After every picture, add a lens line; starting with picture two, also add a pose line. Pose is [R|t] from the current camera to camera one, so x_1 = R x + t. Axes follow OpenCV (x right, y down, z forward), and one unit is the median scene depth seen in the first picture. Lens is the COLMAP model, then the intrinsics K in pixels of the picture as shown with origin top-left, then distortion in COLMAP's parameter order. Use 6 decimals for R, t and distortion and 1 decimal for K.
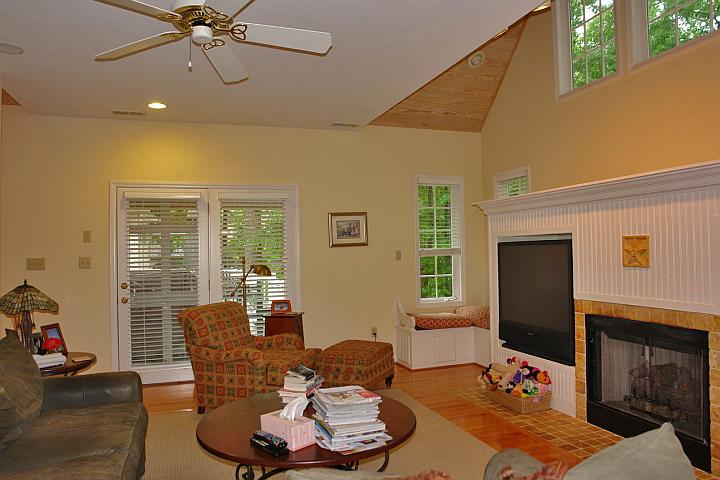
lens RADIAL K [[499.0, 0, 360.0], [0, 499.0, 240.0], [0, 0, 1]] dist [-0.103648, 0.067677]
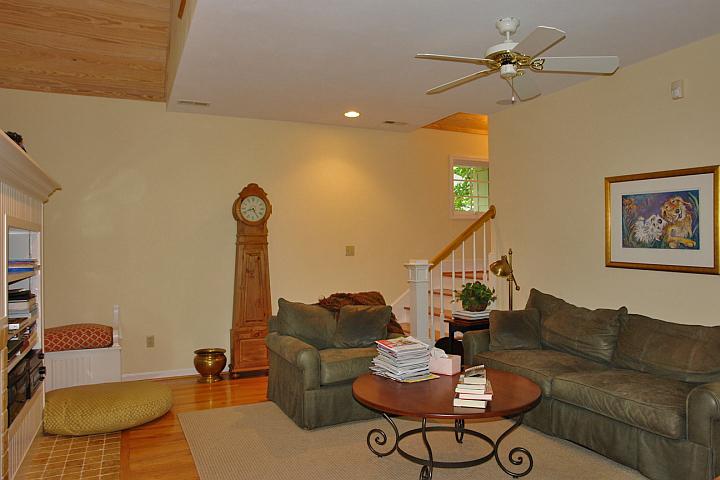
lens RADIAL K [[499.0, 0, 360.0], [0, 499.0, 240.0], [0, 0, 1]] dist [-0.103648, 0.067677]
pose [[-0.993061, 0.026571, -0.114562, -0.391847], [0.030619, 0.998962, -0.033721, 0.063048], [0.113547, -0.036994, -0.992844, 2.447771]]
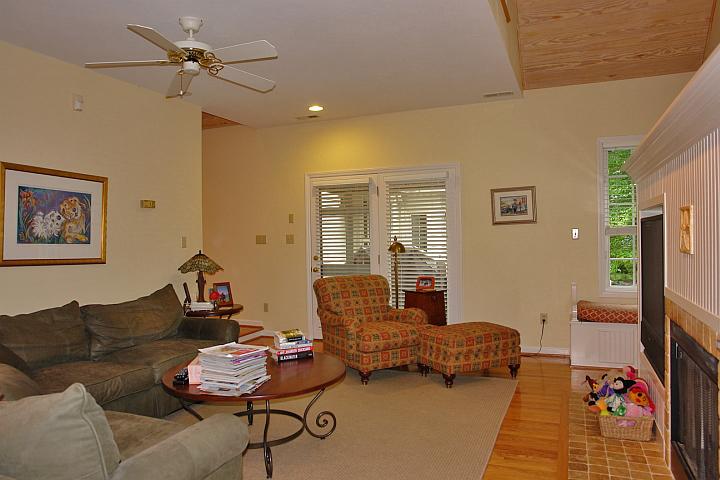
lens RADIAL K [[499.0, 0, 360.0], [0, 499.0, 240.0], [0, 0, 1]] dist [-0.103648, 0.067677]
pose [[0.754615, 0.011364, -0.656069, 0.418544], [0.017193, 0.999164, 0.037082, 0.003775], [0.655942, -0.039262, 0.753789, 0.130745]]
